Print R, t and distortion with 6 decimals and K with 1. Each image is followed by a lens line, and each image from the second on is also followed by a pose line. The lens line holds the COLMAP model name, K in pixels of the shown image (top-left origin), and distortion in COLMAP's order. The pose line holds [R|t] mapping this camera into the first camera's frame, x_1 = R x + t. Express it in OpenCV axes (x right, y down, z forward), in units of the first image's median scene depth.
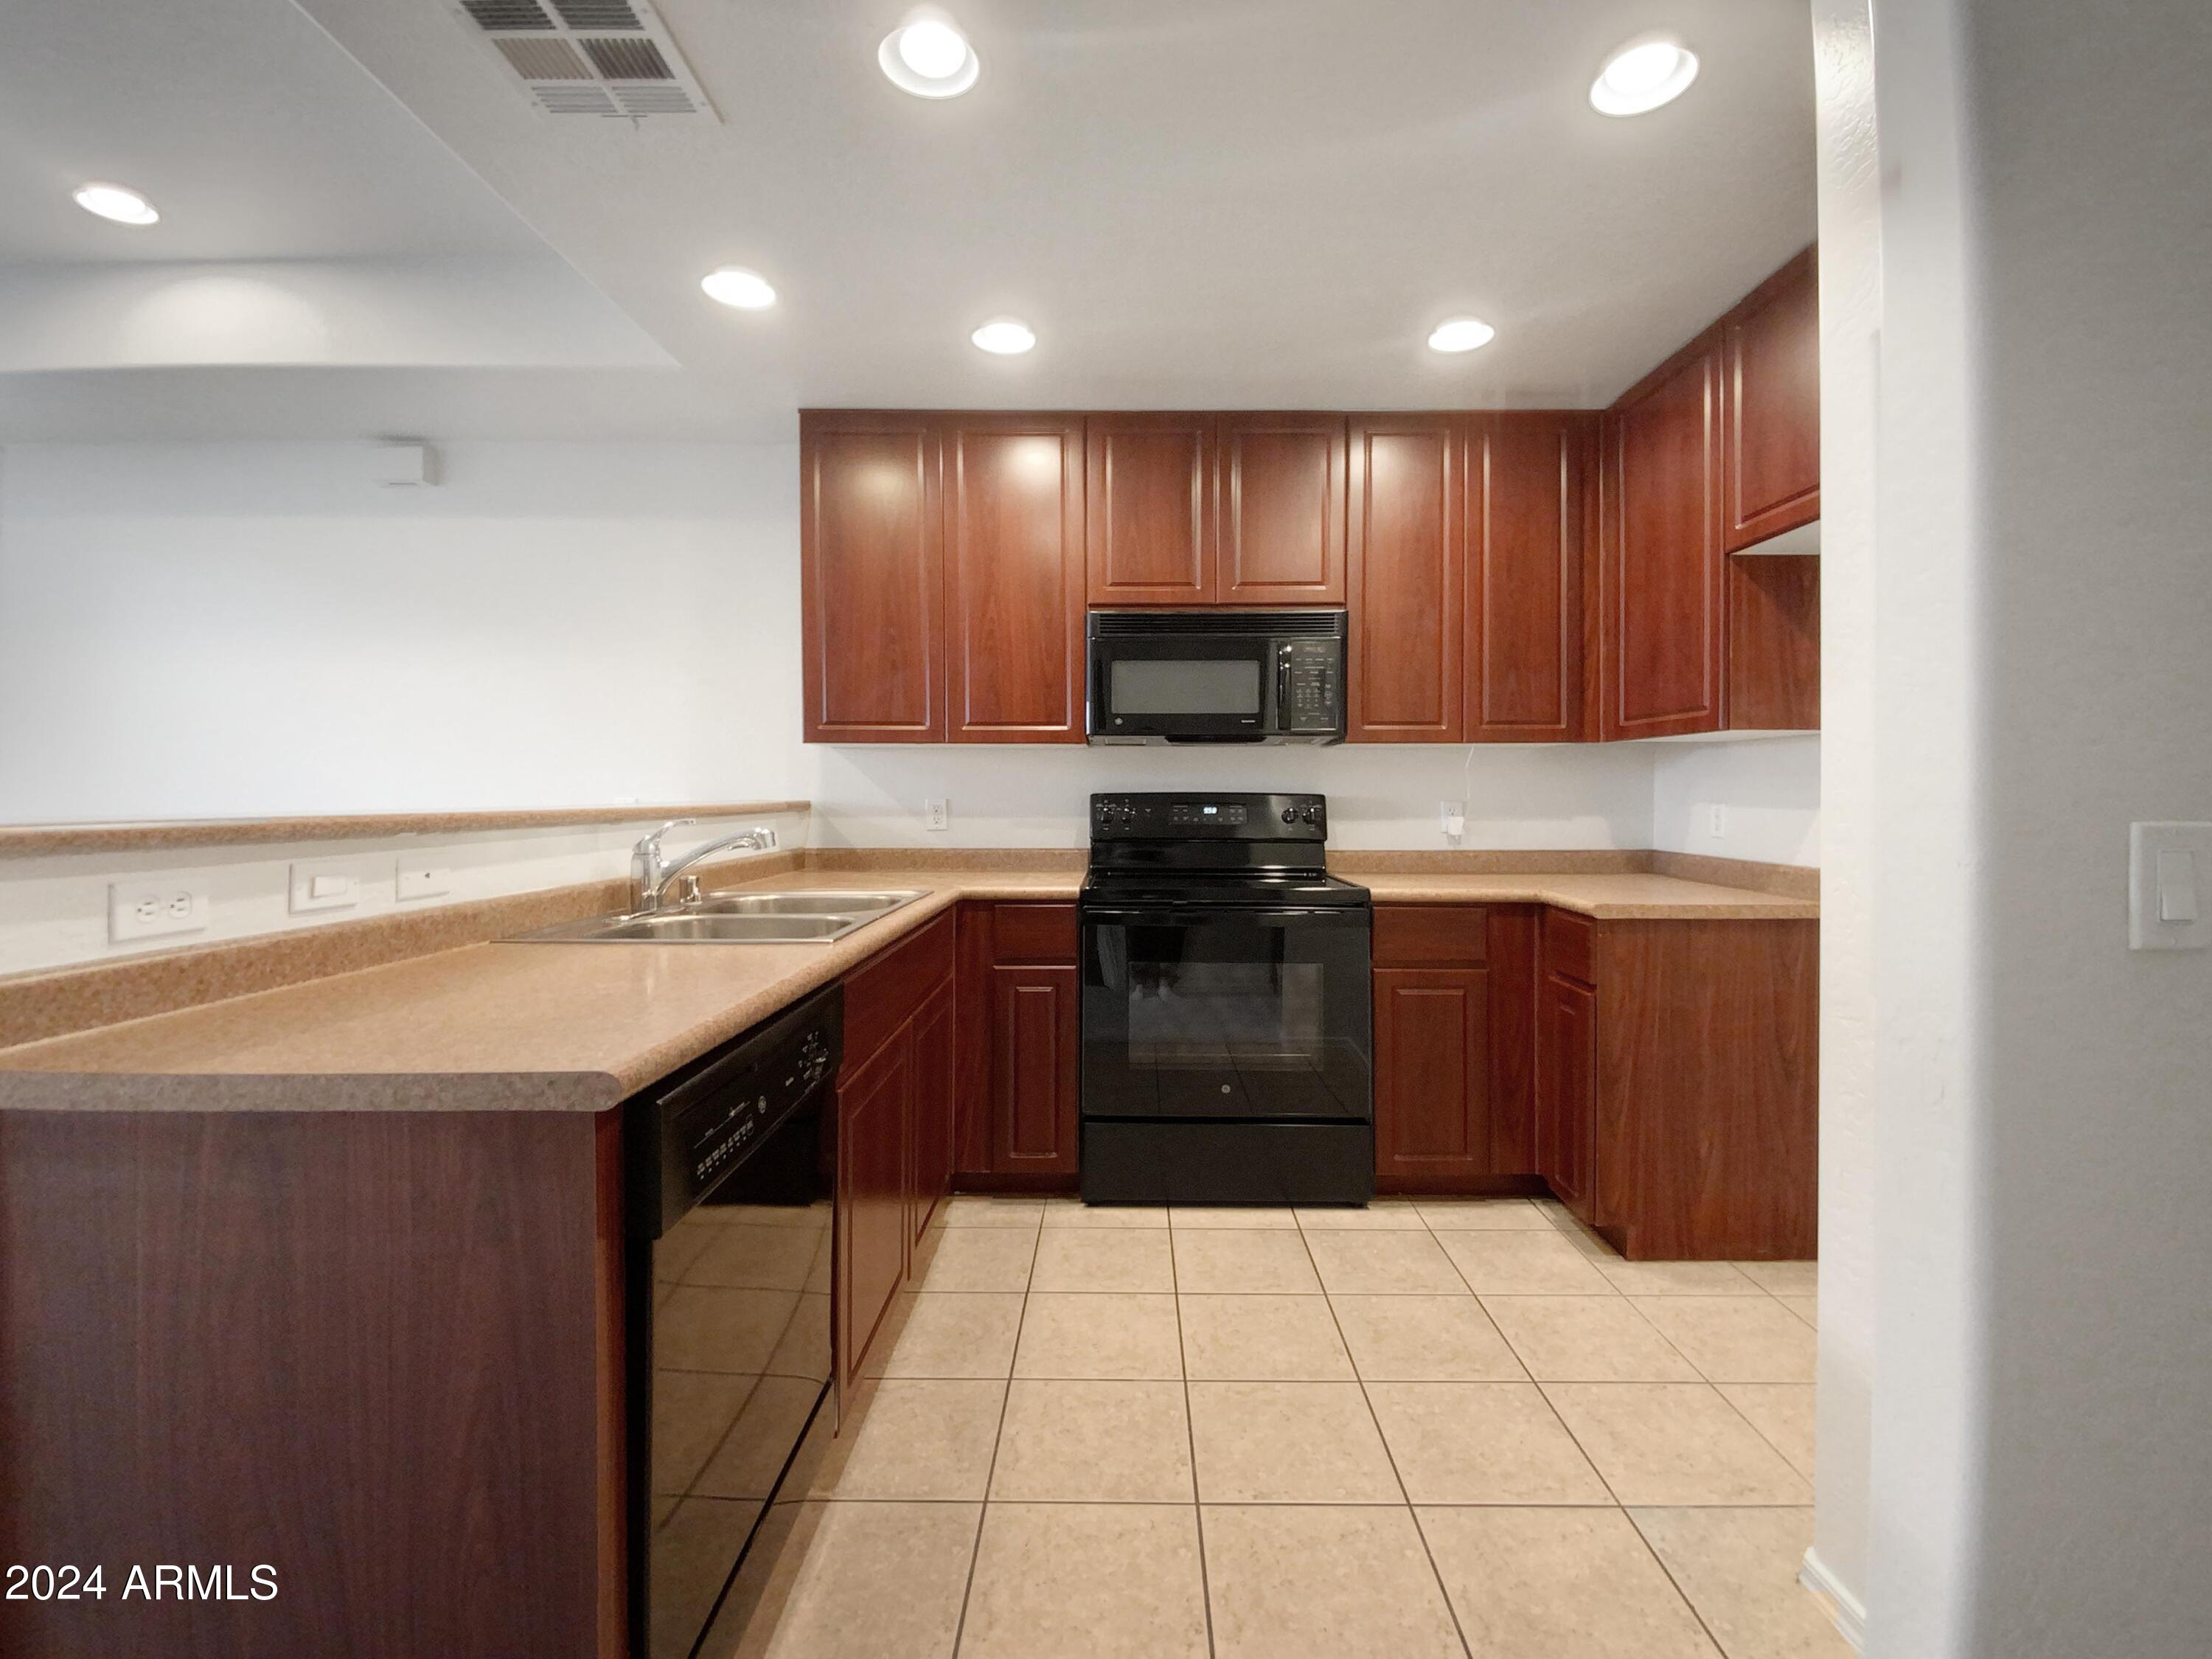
lens RADIAL K [[946.0, 0, 1112.3], [0, 946.0, 793.8], [0, 0, 1]] dist [0.007535, -0.000372]
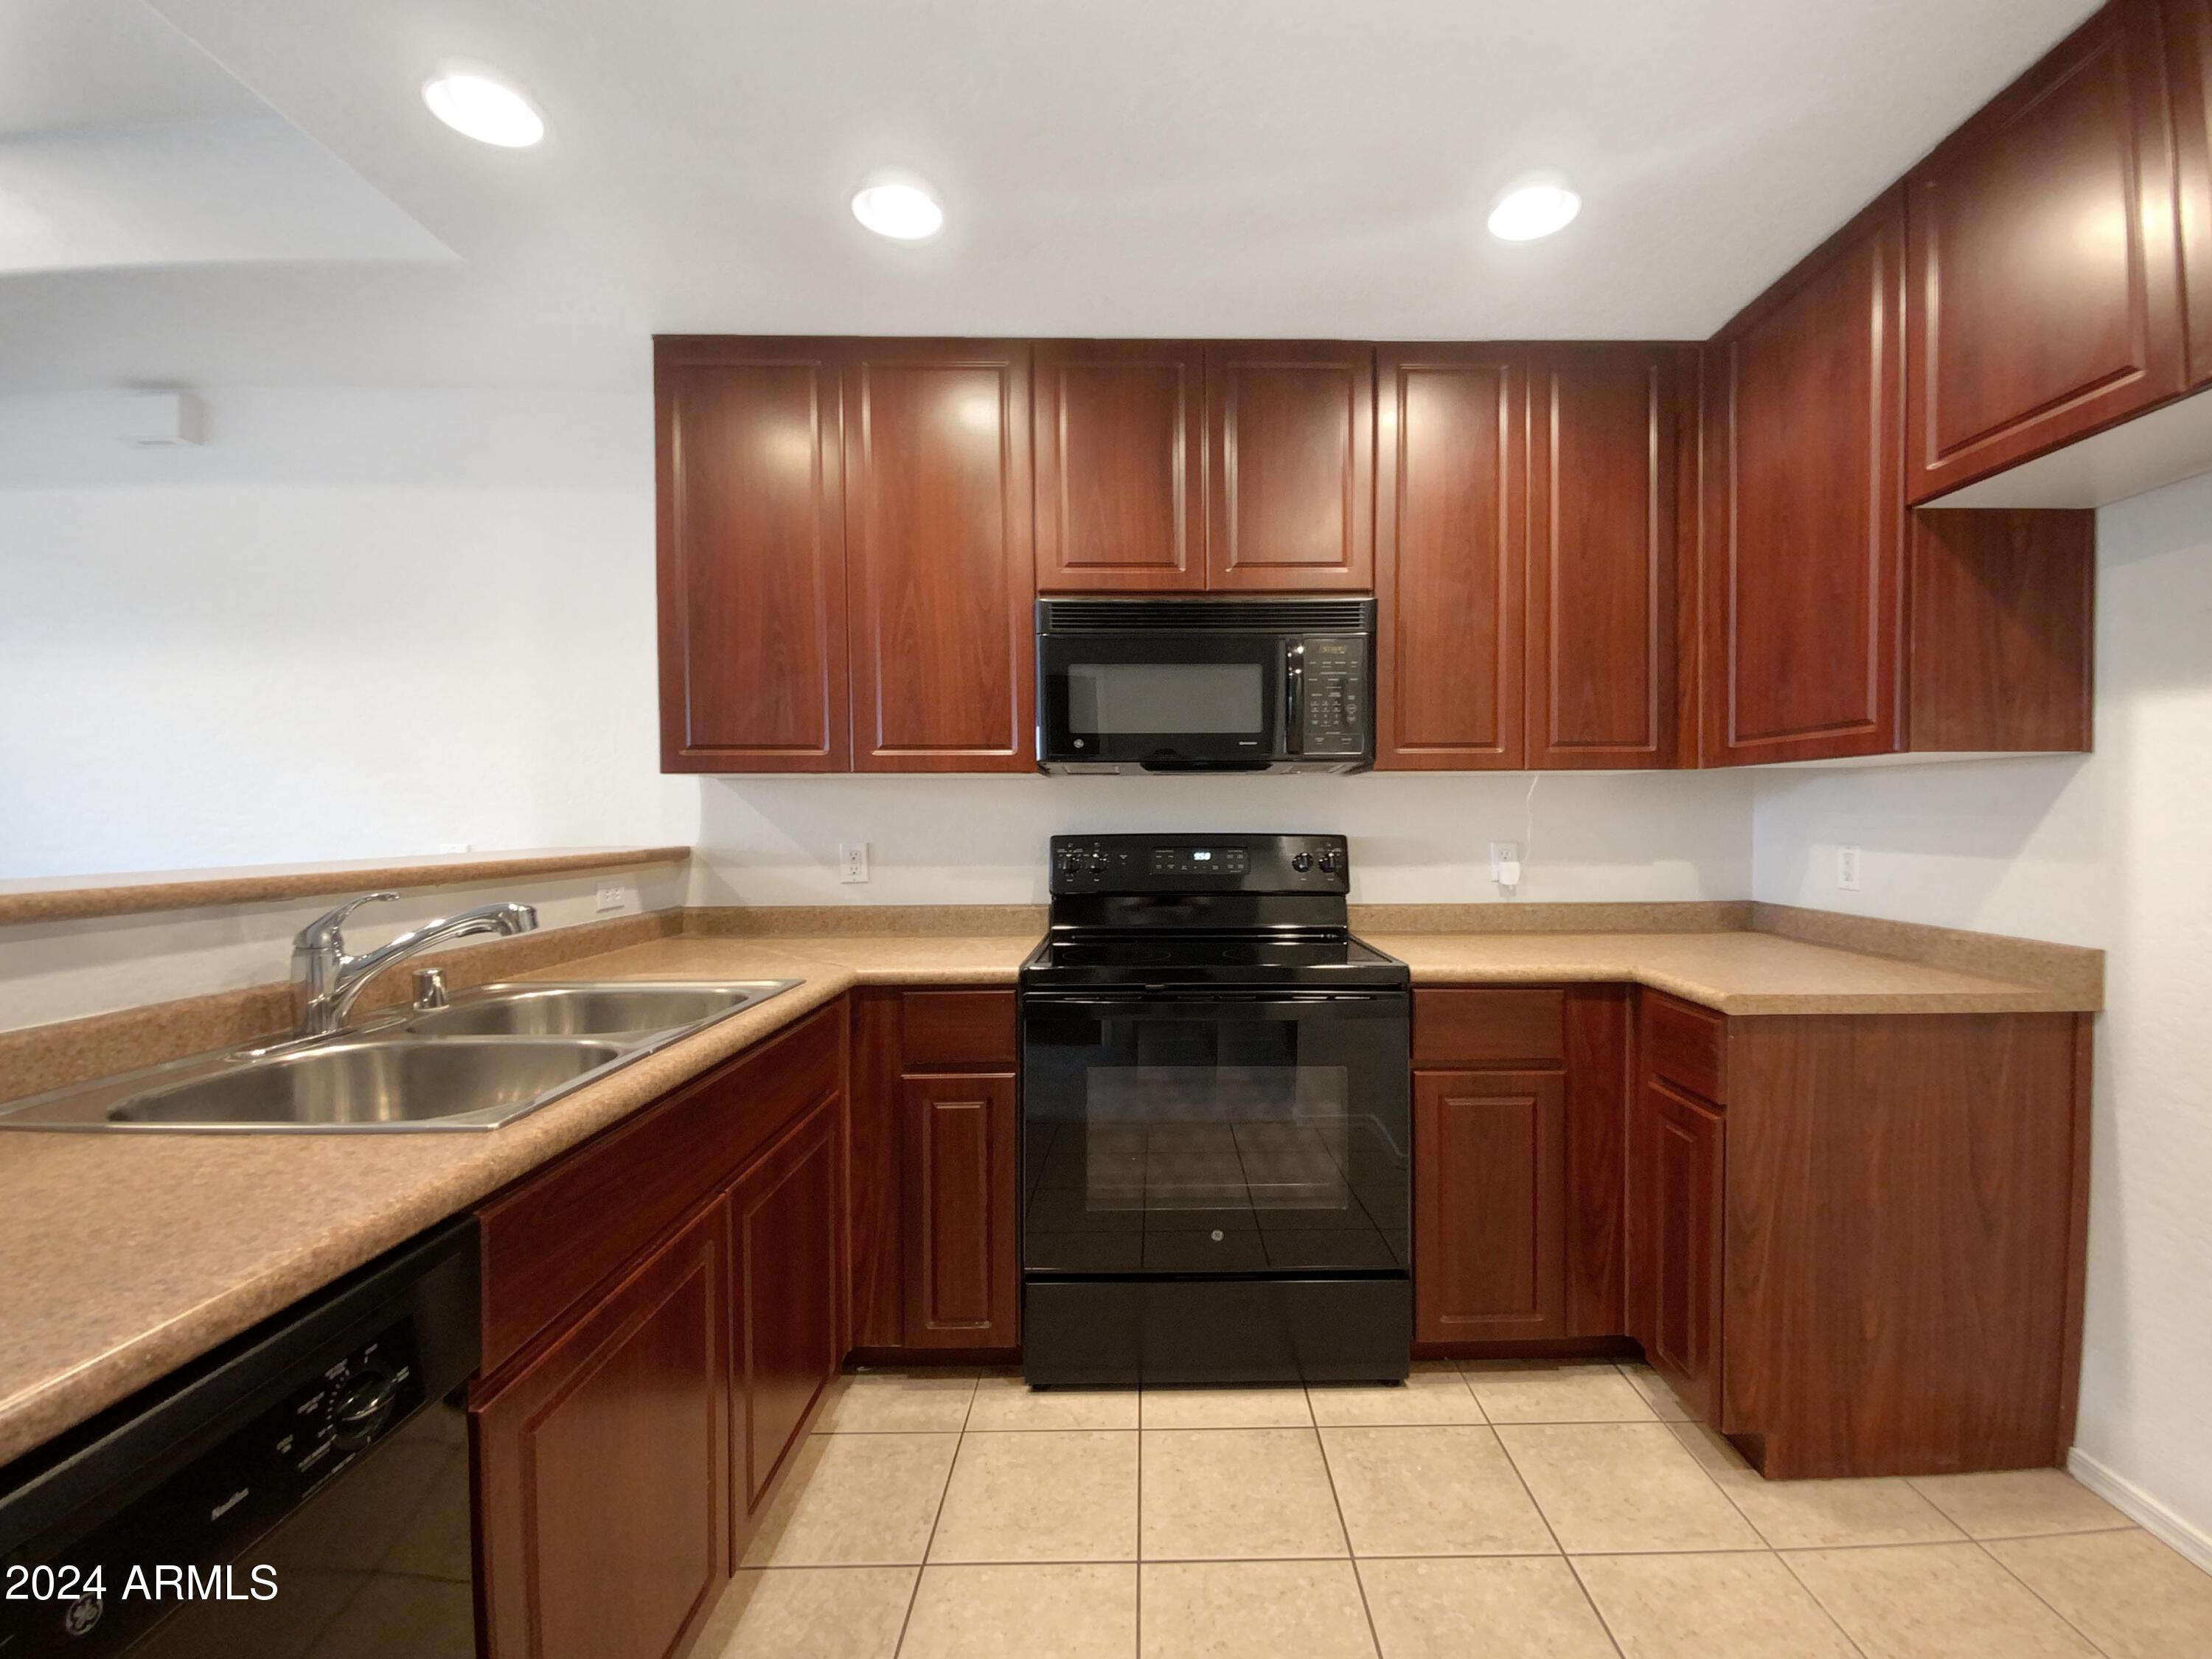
lens RADIAL K [[957.1, 0, 1115.6], [0, 957.1, 828.5], [0, 0, 1]] dist [0.001151, 0.001064]
pose [[0.999944, -0.003491, -0.009955, 0.048209], [0.003572, 0.999960, 0.008196, -0.015619], [0.009926, -0.008231, 0.999917, 0.242971]]
